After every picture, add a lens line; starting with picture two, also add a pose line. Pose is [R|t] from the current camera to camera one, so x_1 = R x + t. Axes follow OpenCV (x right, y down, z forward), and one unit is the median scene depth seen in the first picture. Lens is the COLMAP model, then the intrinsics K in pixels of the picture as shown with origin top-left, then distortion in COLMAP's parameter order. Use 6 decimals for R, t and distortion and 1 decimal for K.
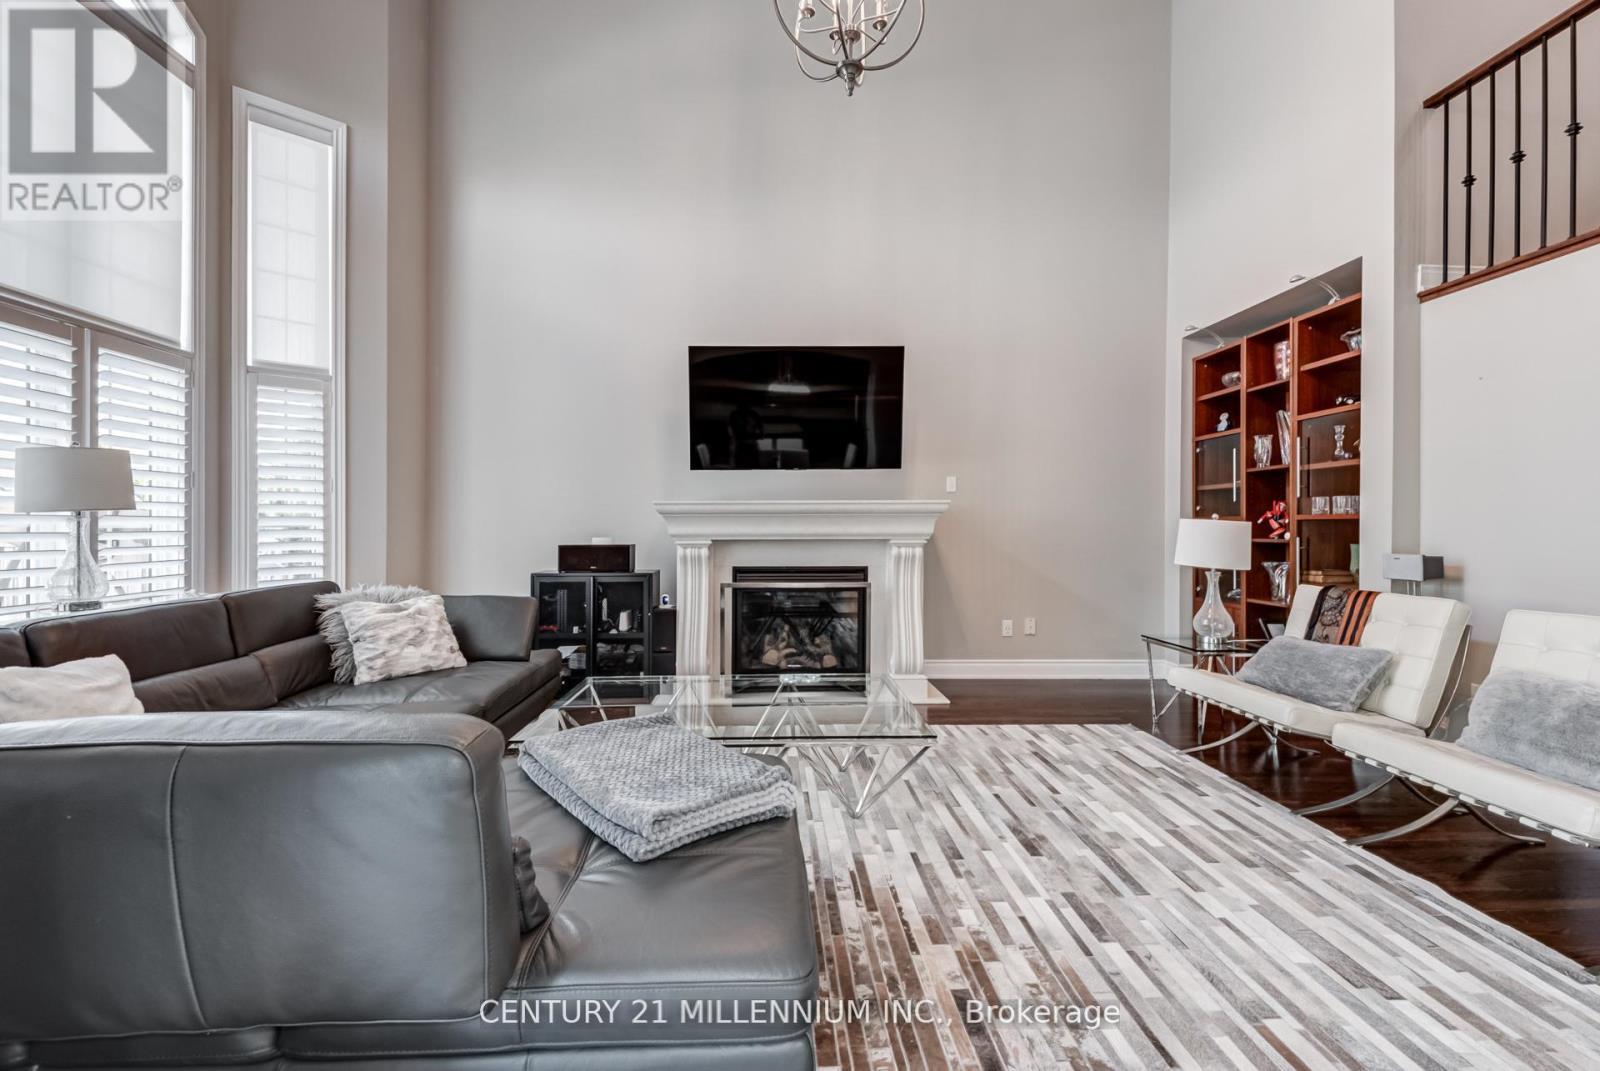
lens RADIAL K [[676.1, 0, 784.8], [0, 676.1, 519.8], [0, 0, 1]] dist [0.027909, -0.015343]
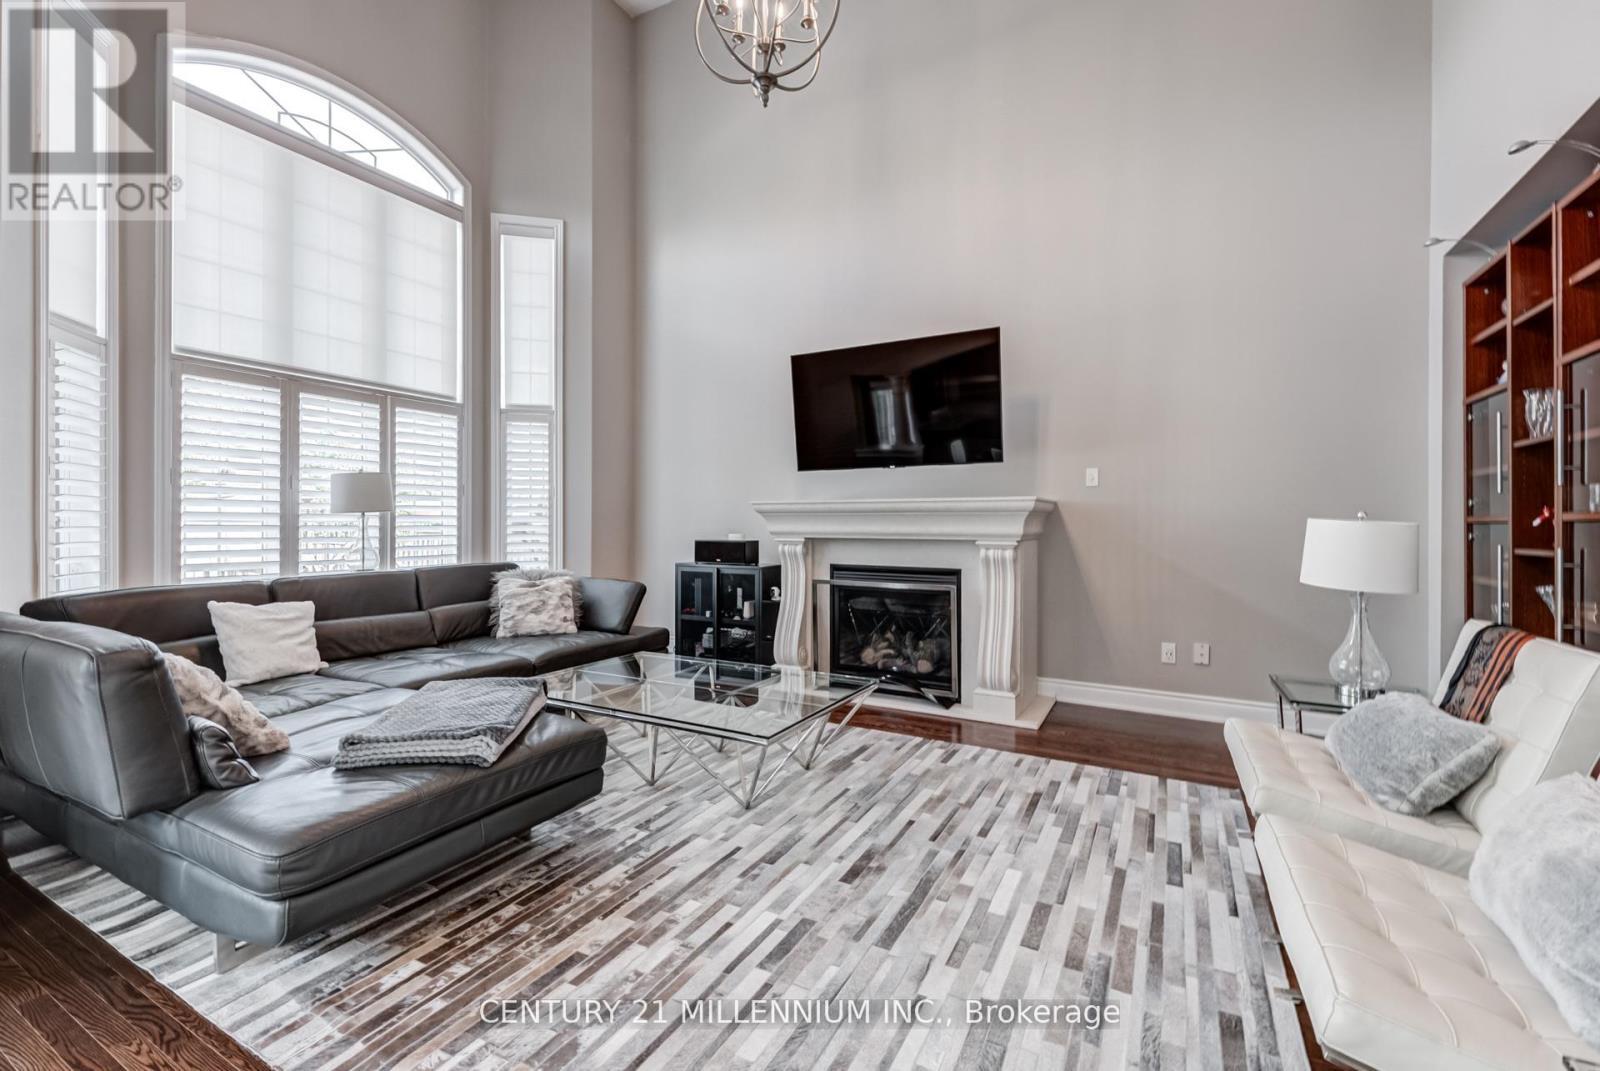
lens RADIAL K [[675.4, 0, 796.4], [0, 675.4, 515.7], [0, 0, 1]] dist [0.009970, -0.000244]
pose [[0.865231, 0.000600, -0.501373, 0.533888], [-0.001499, 0.999998, -0.001390, -0.003296], [0.501371, 0.001954, 0.865230, 0.115864]]
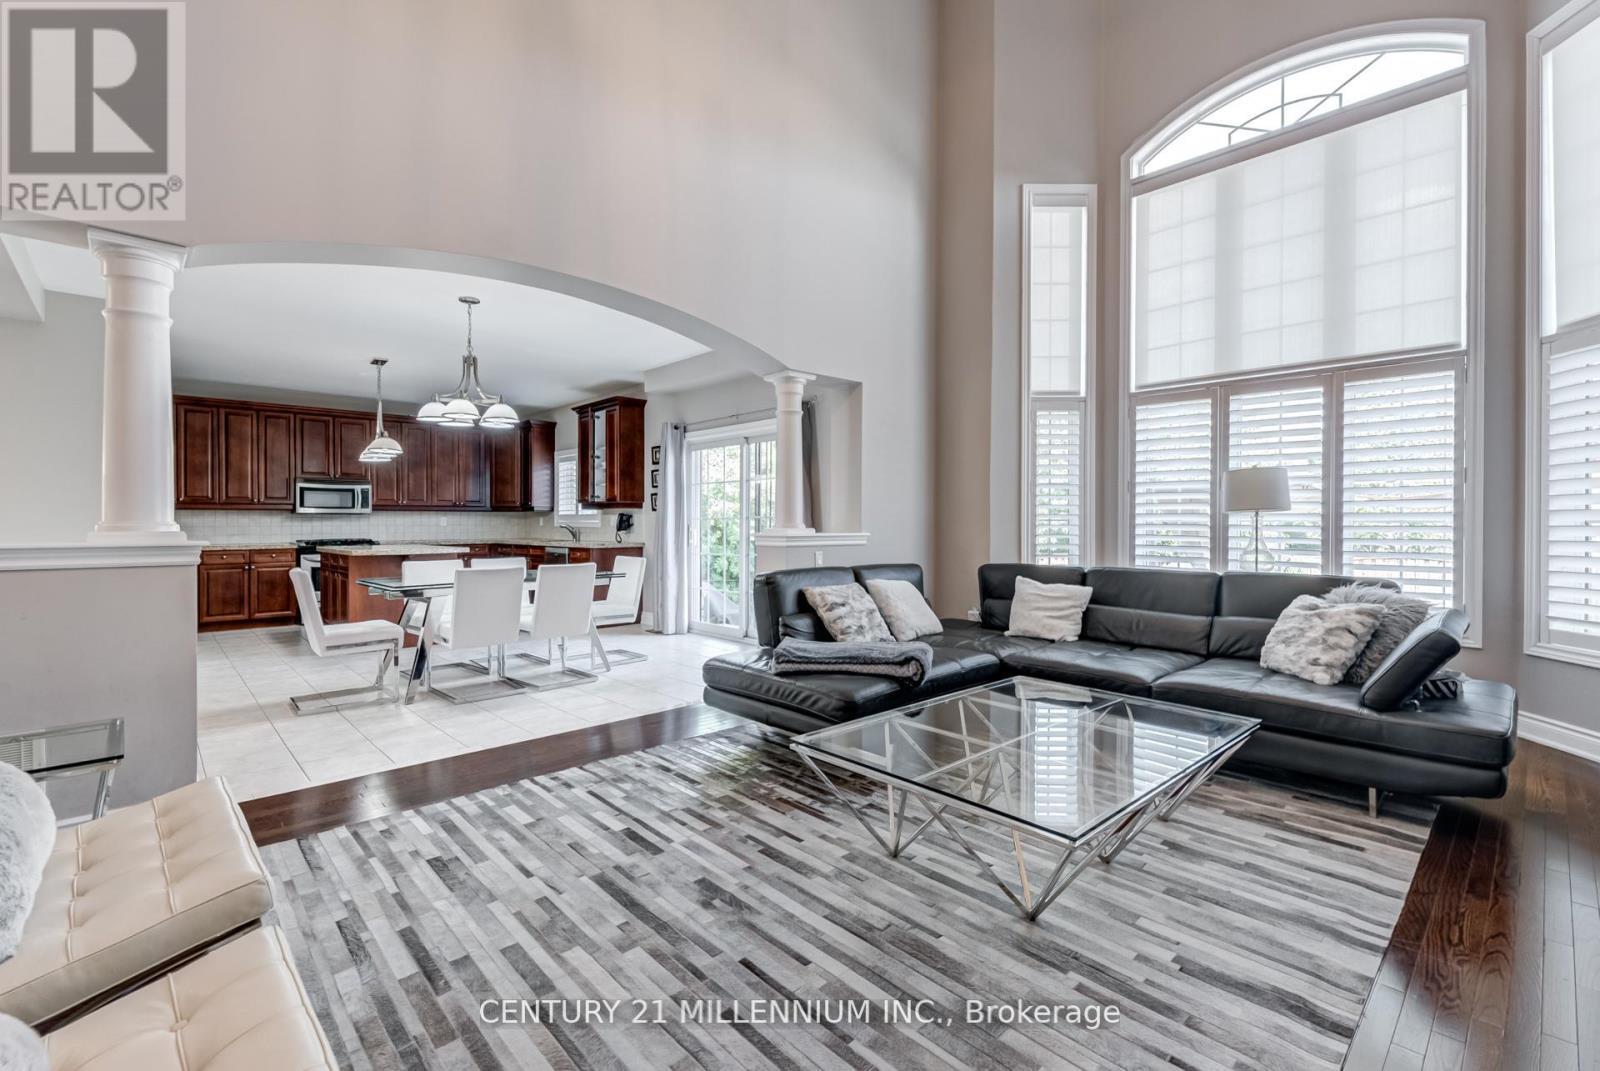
lens RADIAL K [[702.2, 0, 806.3], [0, 702.2, 527.8], [0, 0, 1]] dist [-0.001820, -0.000576]
pose [[-0.741082, 0.008205, -0.671364, 0.618057], [0.007223, 0.999965, 0.004247, 0.008672], [0.671376, -0.001702, -0.741115, 1.242847]]
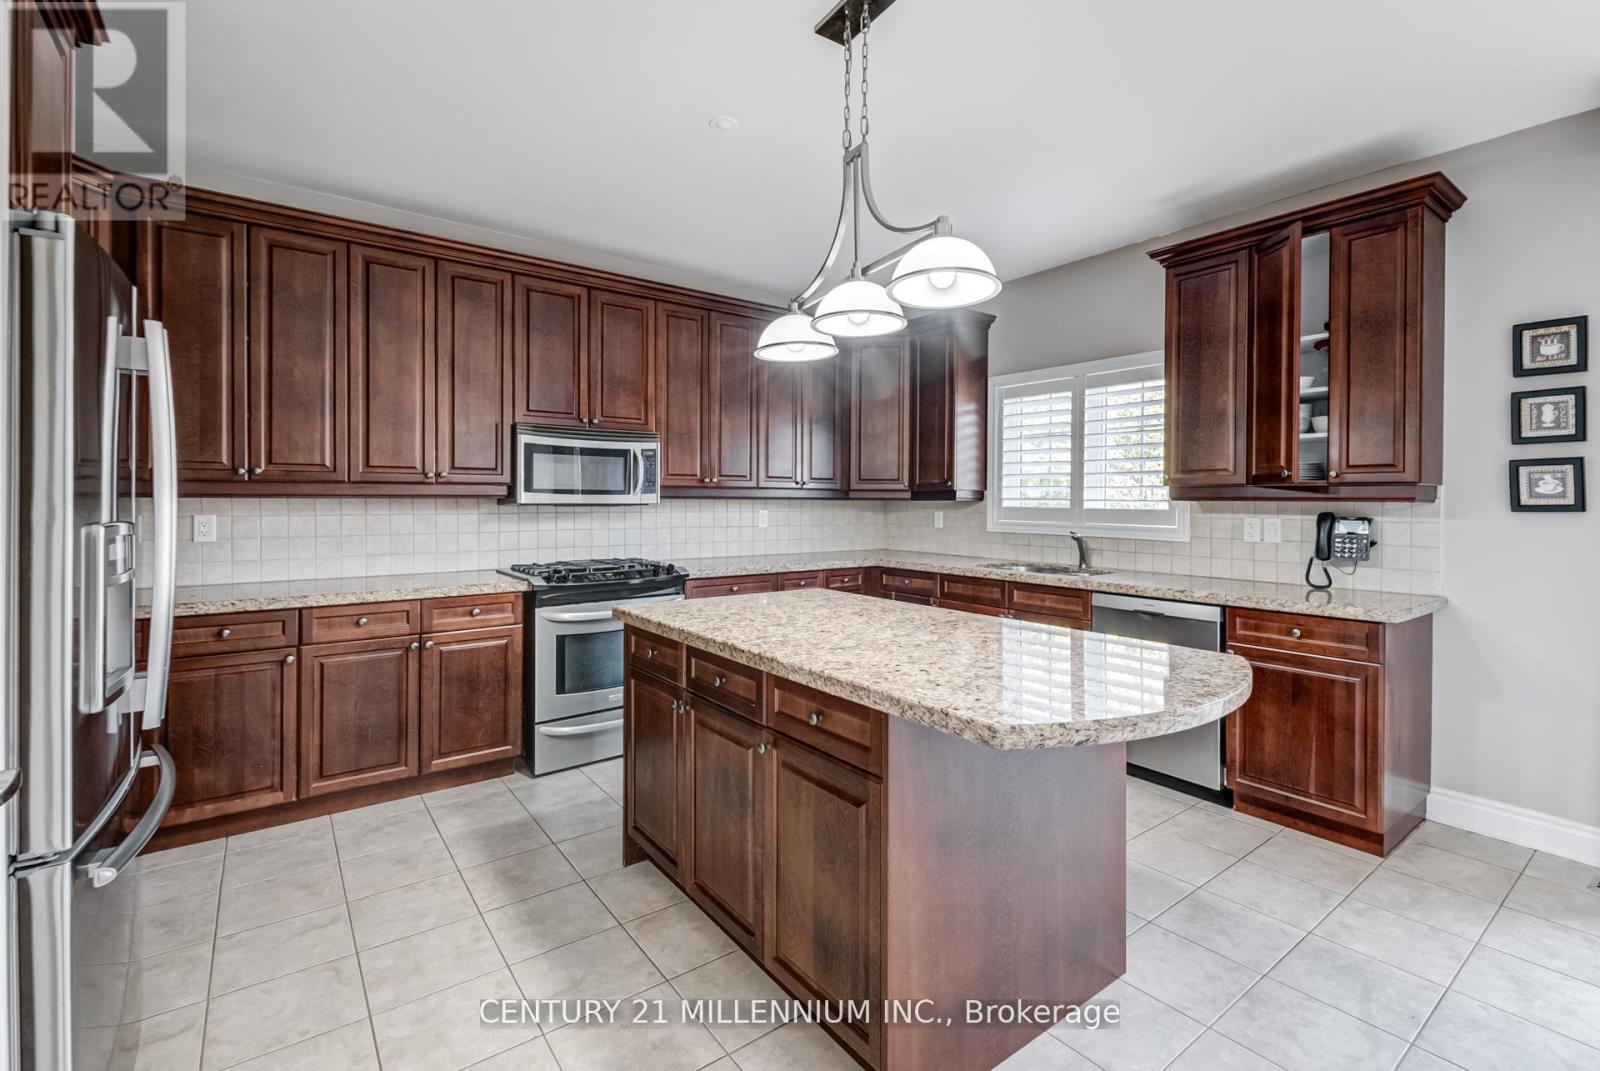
lens RADIAL K [[716.2, 0, 827.7], [0, 716.2, 508.0], [0, 0, 1]] dist [0.002879, -0.000165]
pose [[-0.804495, 0.004981, -0.593938, 0.556566], [-0.000659, 0.999957, 0.009279, -0.049596], [0.593958, 0.007856, -0.804457, -0.592665]]
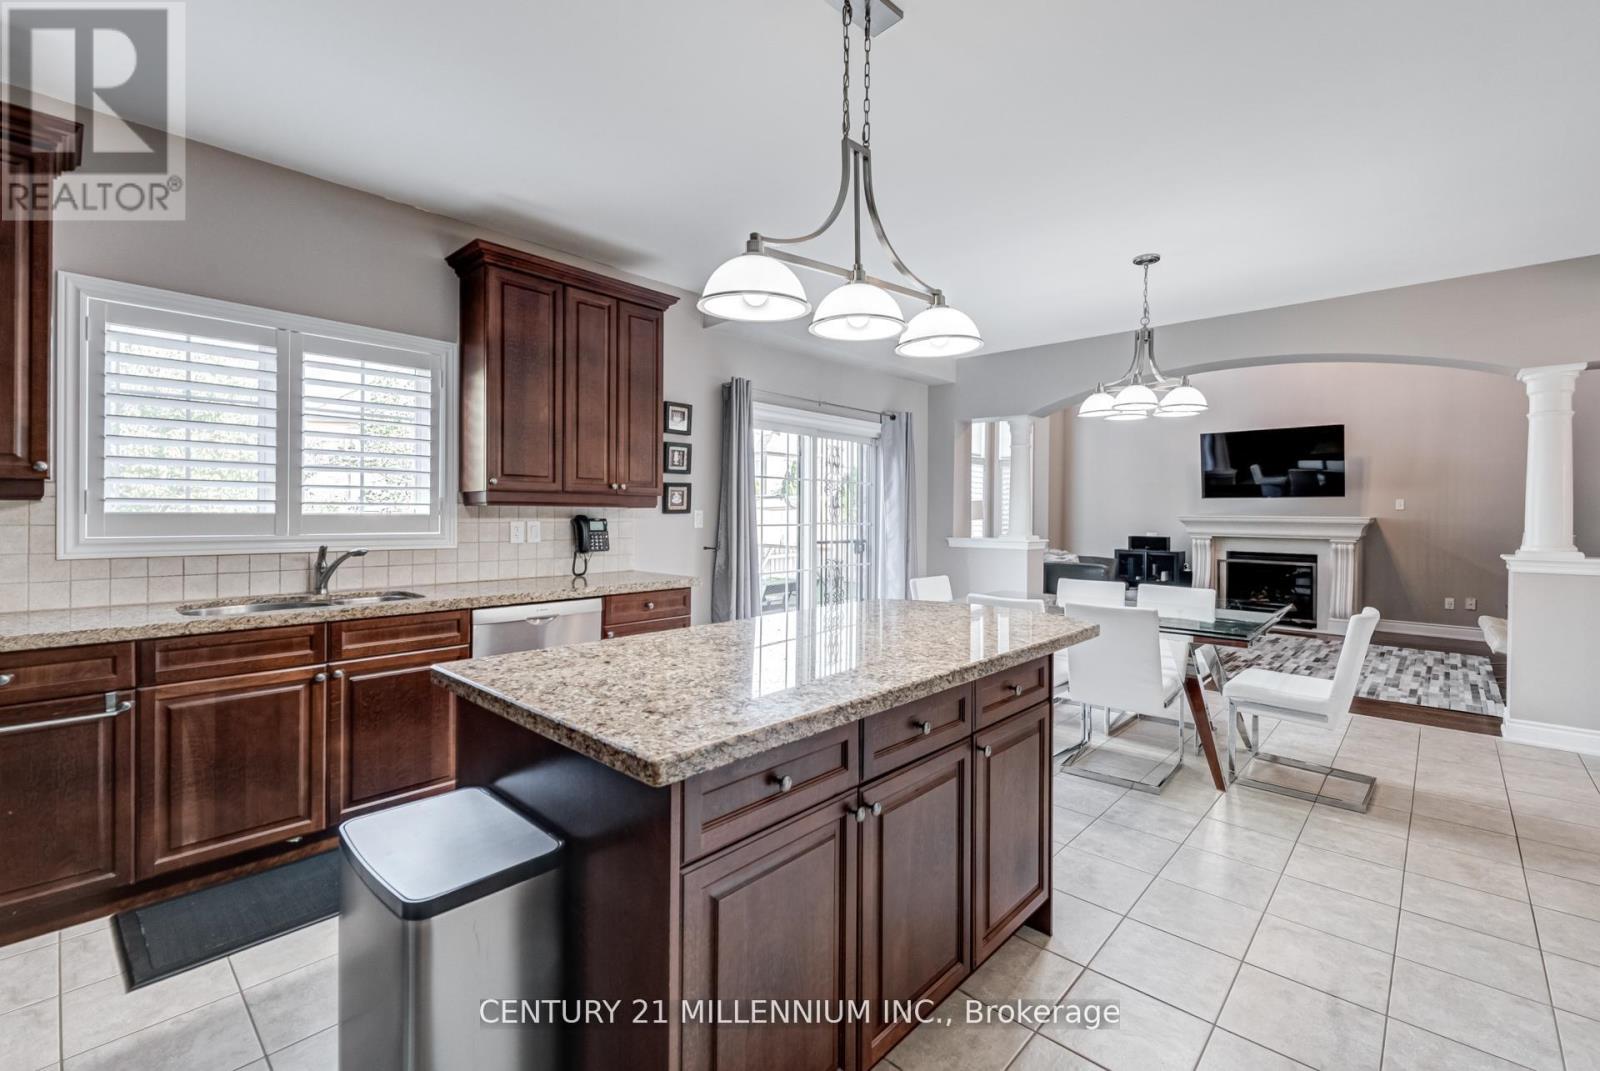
lens RADIAL K [[684.9, 0, 826.4], [0, 684.9, 513.6], [0, 0, 1]] dist [0.012721, -0.006290]
pose [[0.730399, 0.011992, -0.682915, 0.549119], [-0.008828, 0.999928, 0.008117, -0.051667], [0.682964, 0.000100, 0.730452, -1.513529]]
